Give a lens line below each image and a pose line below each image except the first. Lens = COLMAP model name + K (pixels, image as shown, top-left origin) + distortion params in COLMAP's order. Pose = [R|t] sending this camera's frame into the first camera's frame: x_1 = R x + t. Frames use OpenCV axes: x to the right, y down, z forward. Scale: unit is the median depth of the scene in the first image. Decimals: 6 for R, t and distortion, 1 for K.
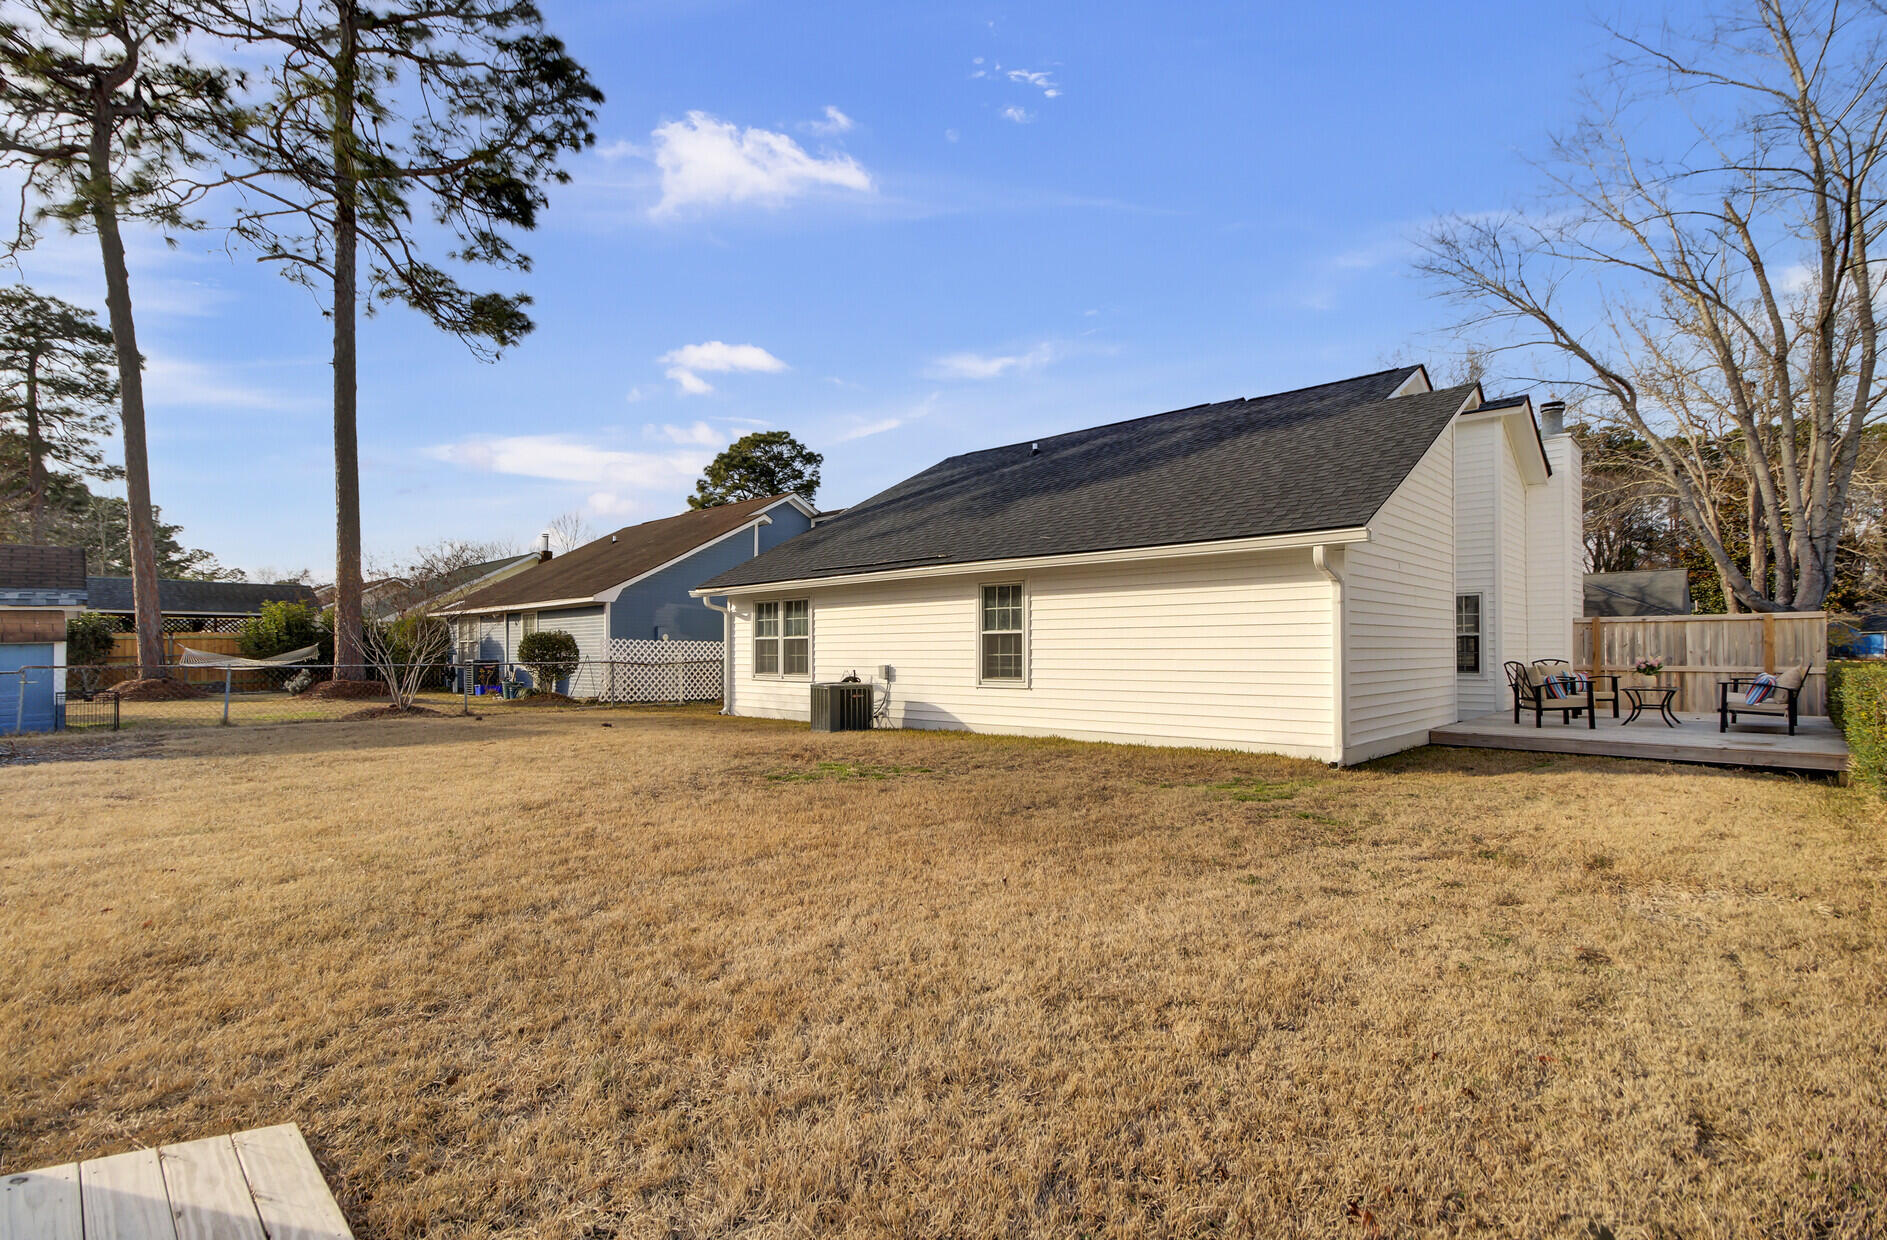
lens RADIAL K [[855.5, 0, 937.6], [0, 855.5, 643.2], [0, 0, 1]] dist [0.002781, 0.000395]
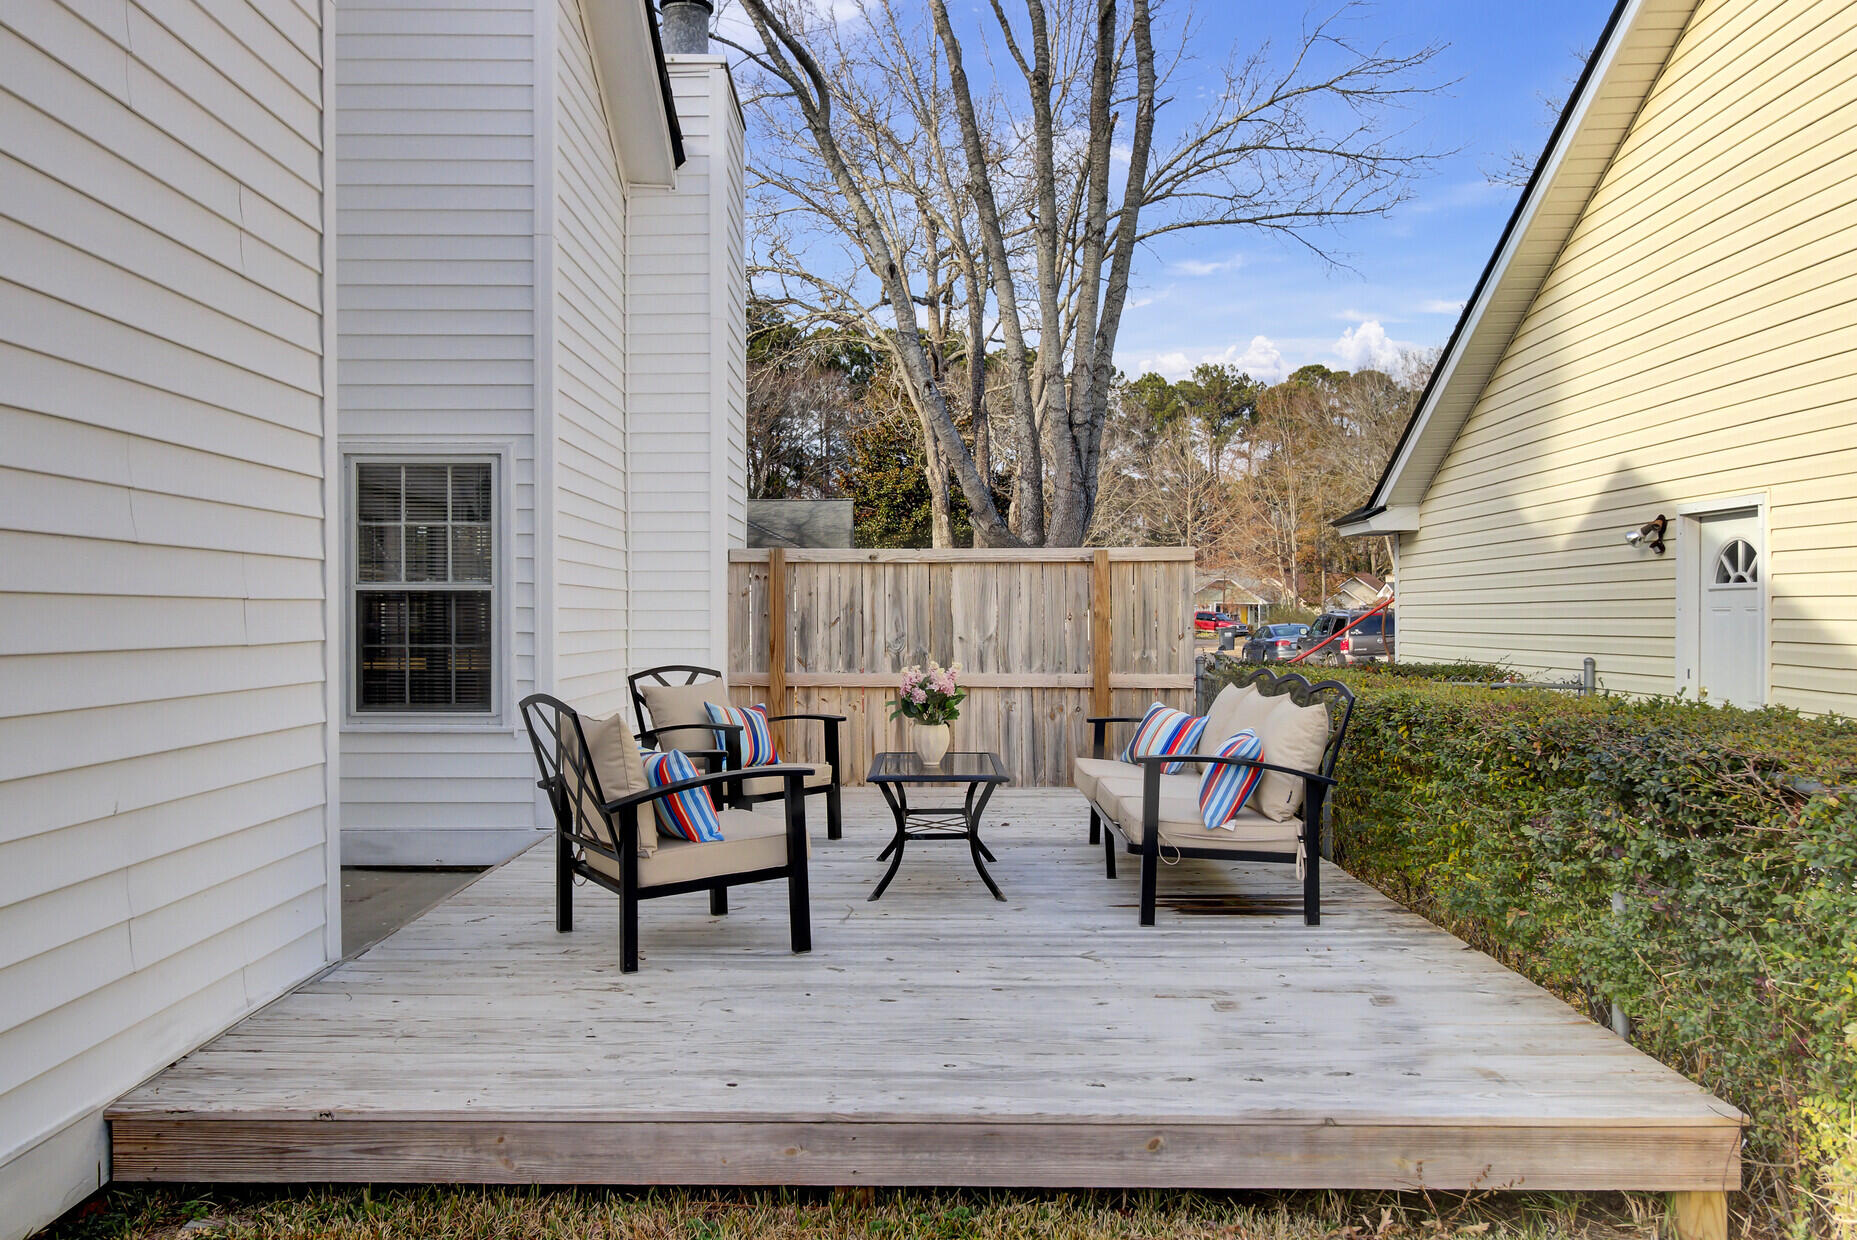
lens RADIAL K [[1567.4, 0, 928.5], [0, 1567.4, 620.0], [0, 0, 1]] dist [0.048388, 0.002026]
pose [[0.714563, 0.000775, 0.699571, 0.382511], [-0.006629, 0.999962, 0.005663, -0.003201], [-0.699540, -0.008684, 0.714541, 0.529150]]
